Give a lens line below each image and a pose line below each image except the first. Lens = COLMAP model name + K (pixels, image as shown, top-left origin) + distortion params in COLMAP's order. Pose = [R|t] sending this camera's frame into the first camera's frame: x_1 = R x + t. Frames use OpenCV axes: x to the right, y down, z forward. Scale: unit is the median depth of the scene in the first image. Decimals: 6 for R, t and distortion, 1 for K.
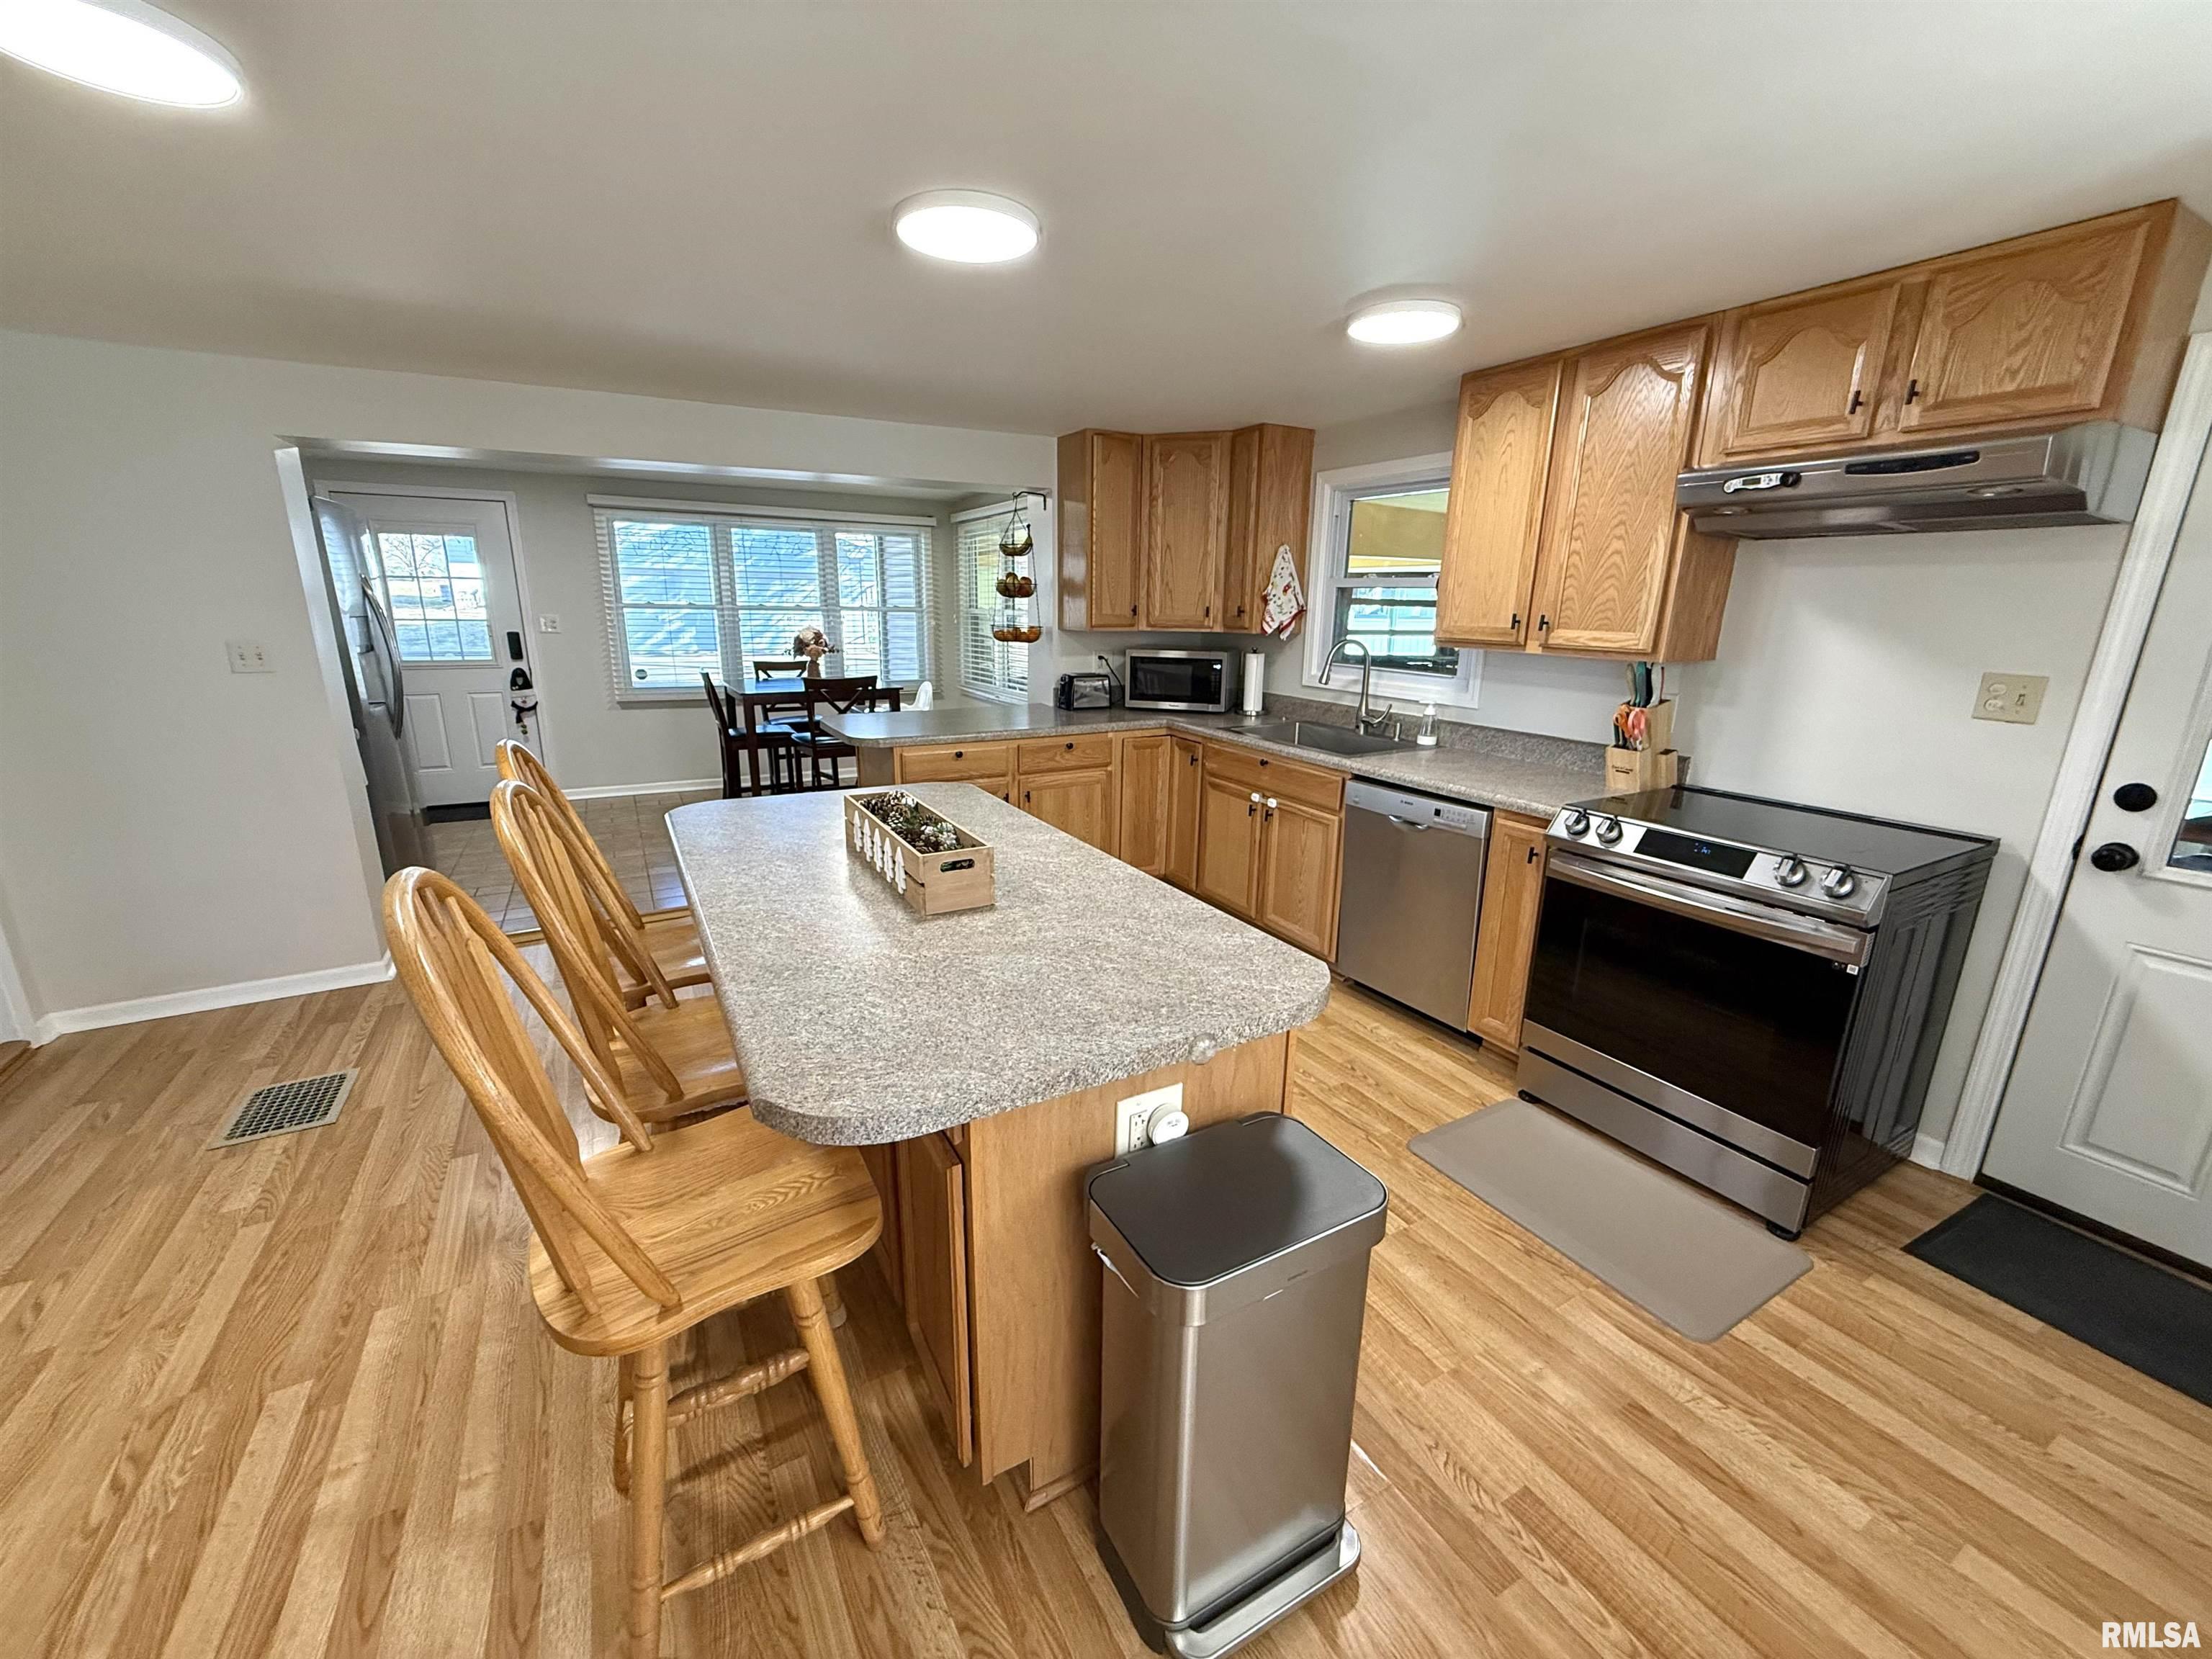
lens RADIAL K [[876.6, 0, 1101.5], [0, 876.6, 833.3], [0, 0, 1]] dist [0.001333, -0.000473]
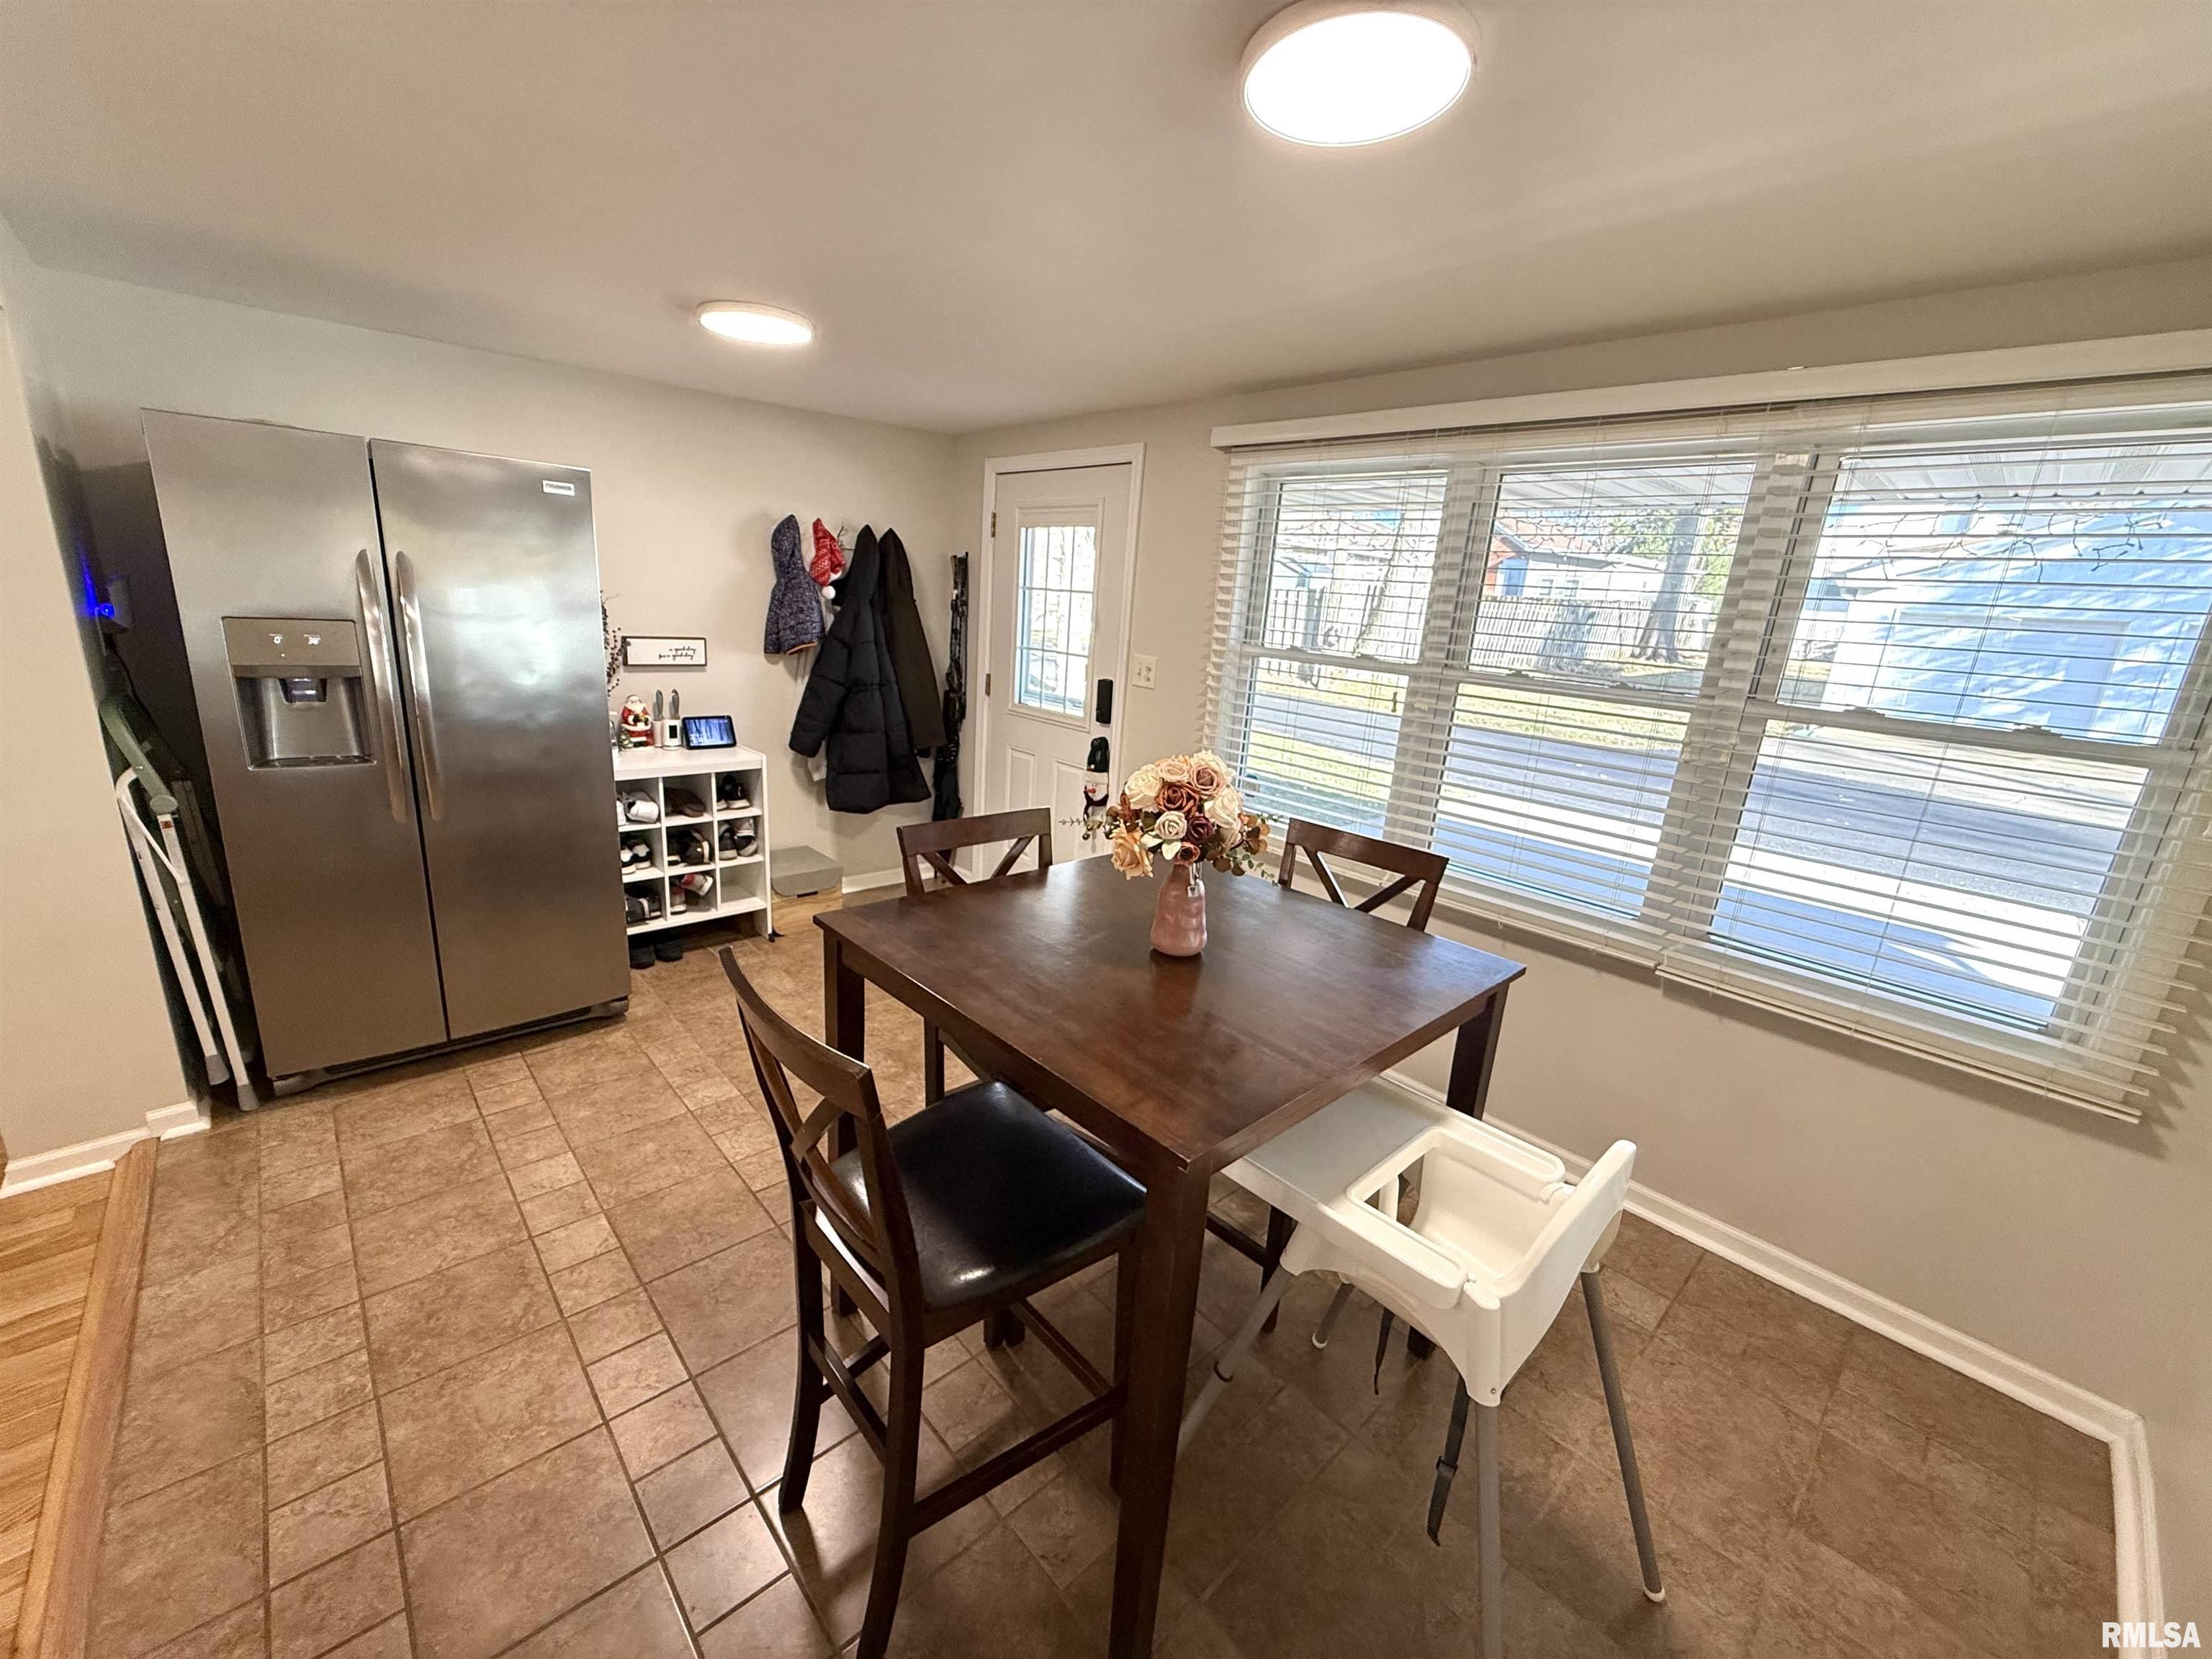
lens RADIAL K [[876.6, 0, 1081.8], [0, 876.6, 832.2], [0, 0, 1]] dist [0.001333, -0.000473]
pose [[0.236988, 0.258149, -0.936587, -0.161553], [-0.309745, 0.933817, 0.179010, -0.496241], [0.920812, 0.247680, 0.301264, 1.754906]]
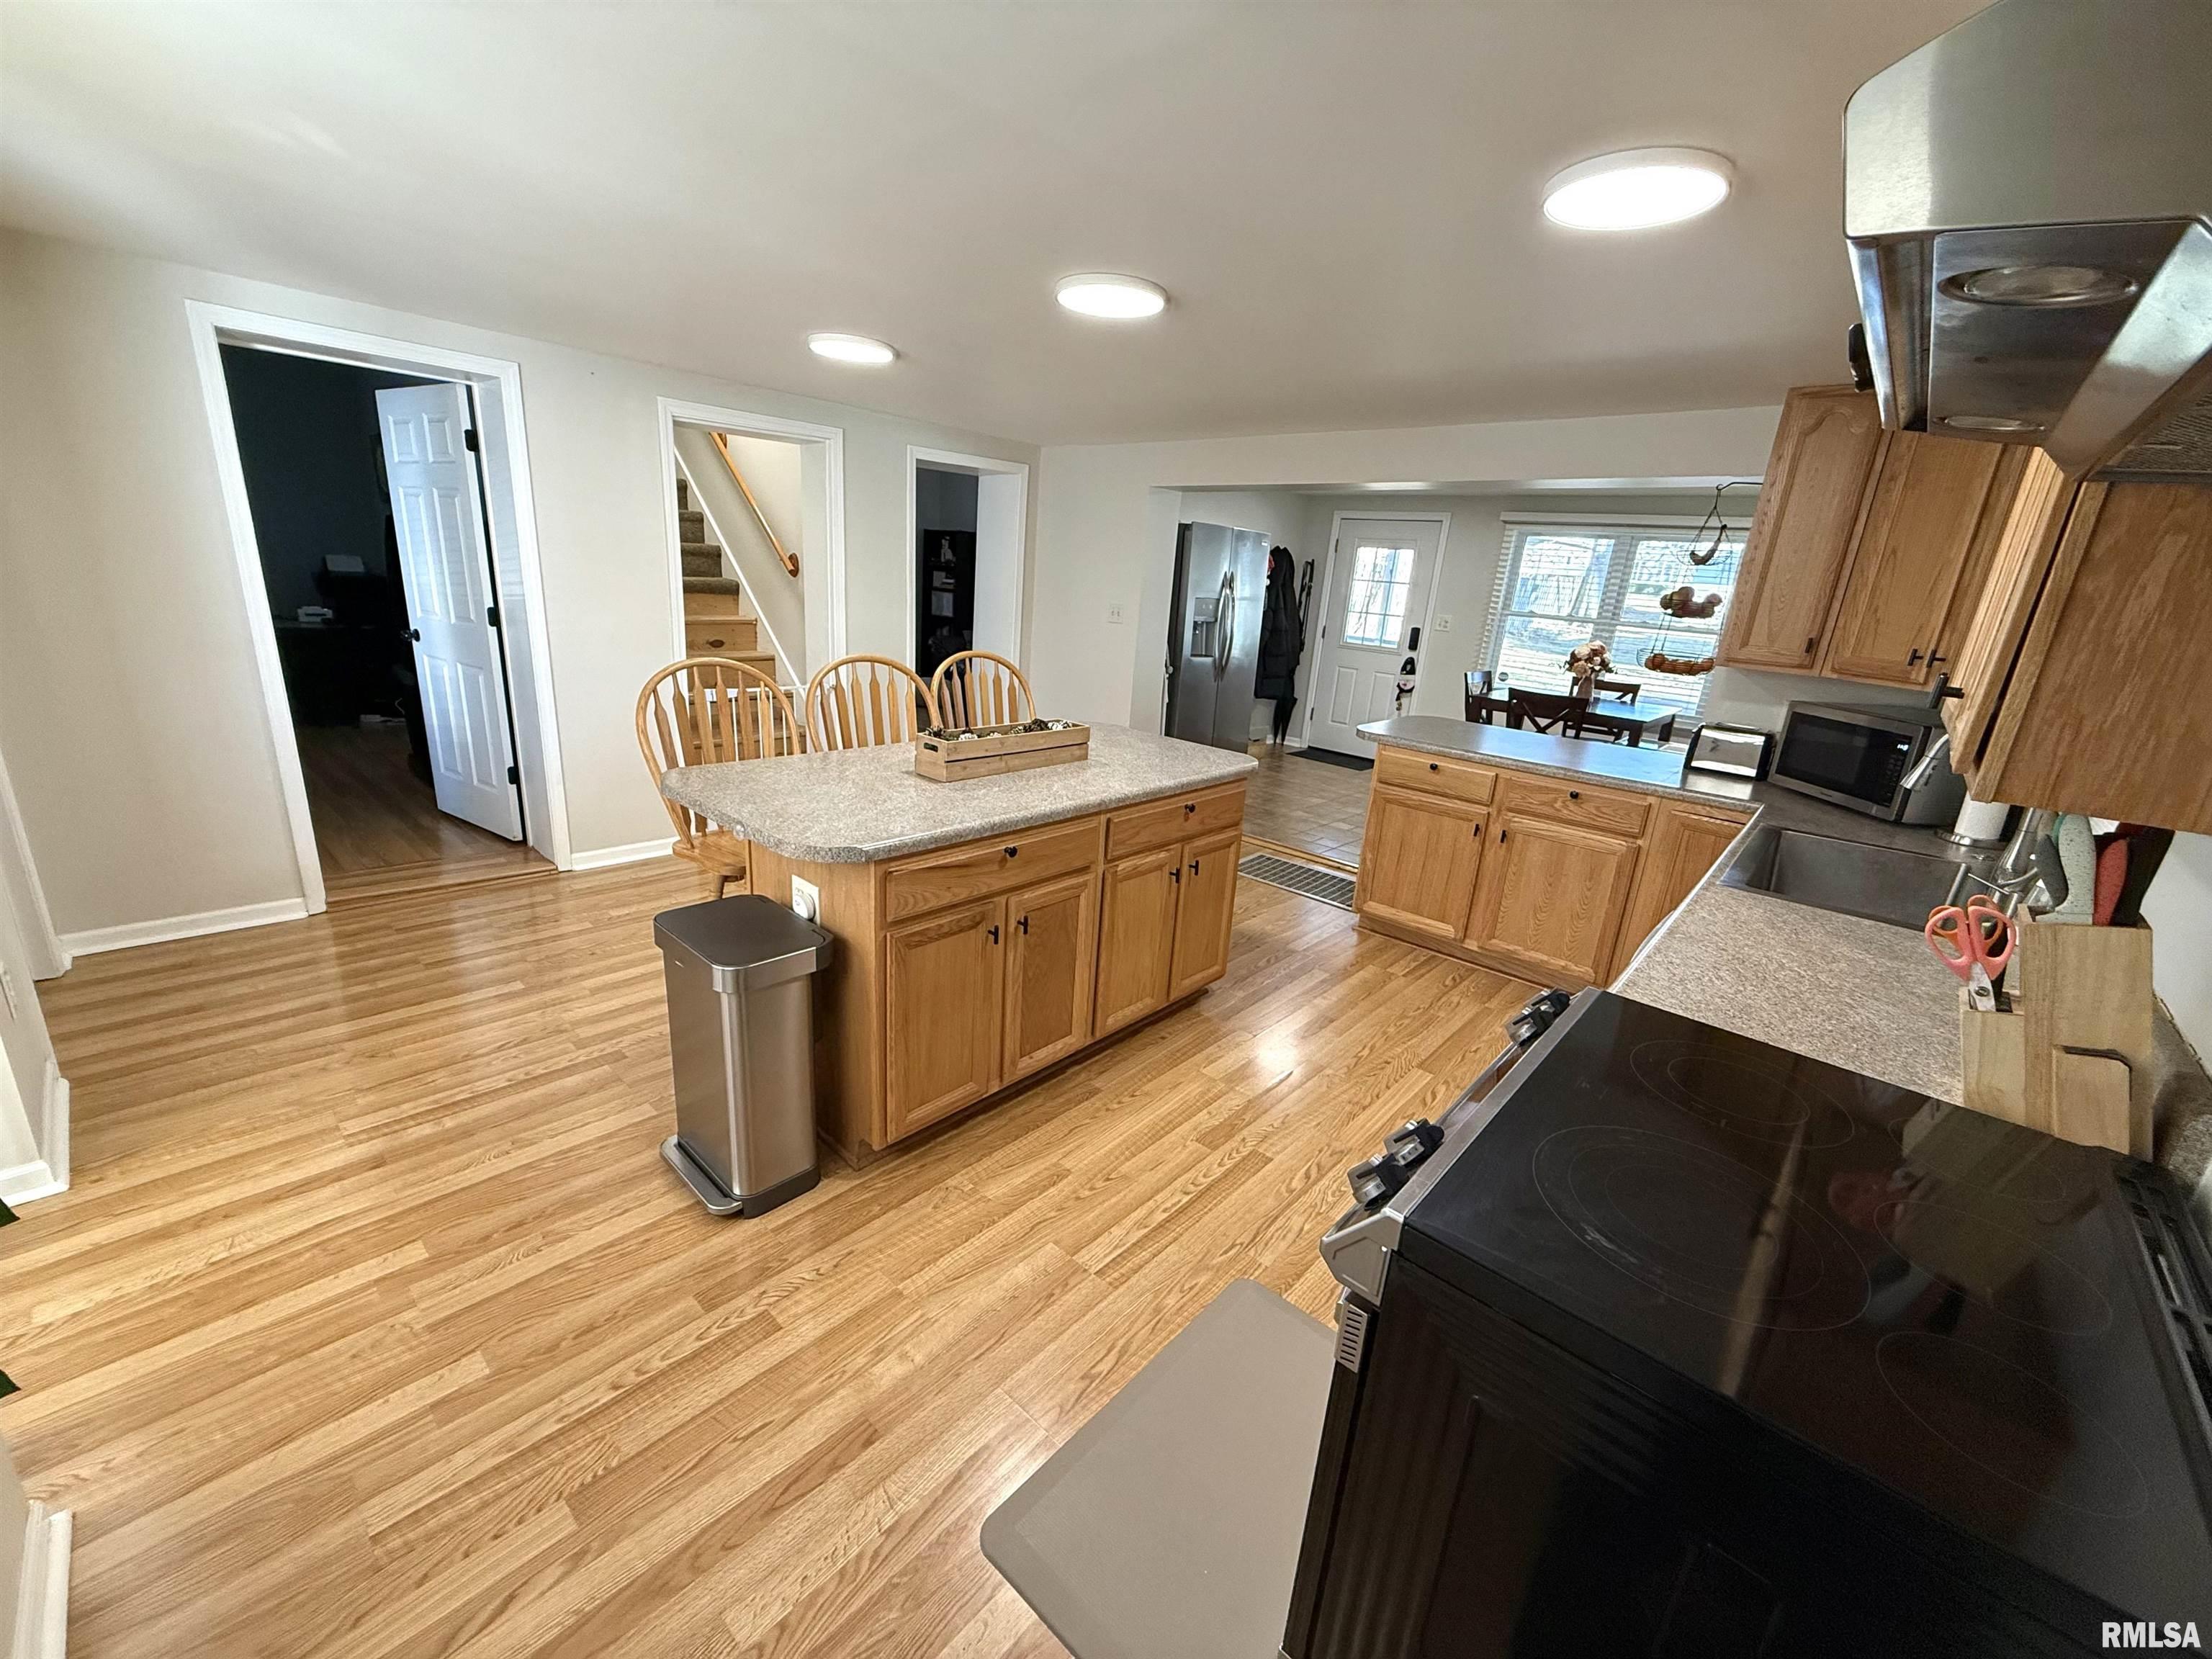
lens RADIAL K [[876.6, 0, 1106.2], [0, 876.6, 835.5], [0, 0, 1]] dist [0.001333, -0.000473]
pose [[0.320919, 0.286875, -0.902615, 0.801482], [-0.306732, 0.933141, 0.187520, -0.117871], [0.896062, 0.216682, 0.387456, 0.426679]]
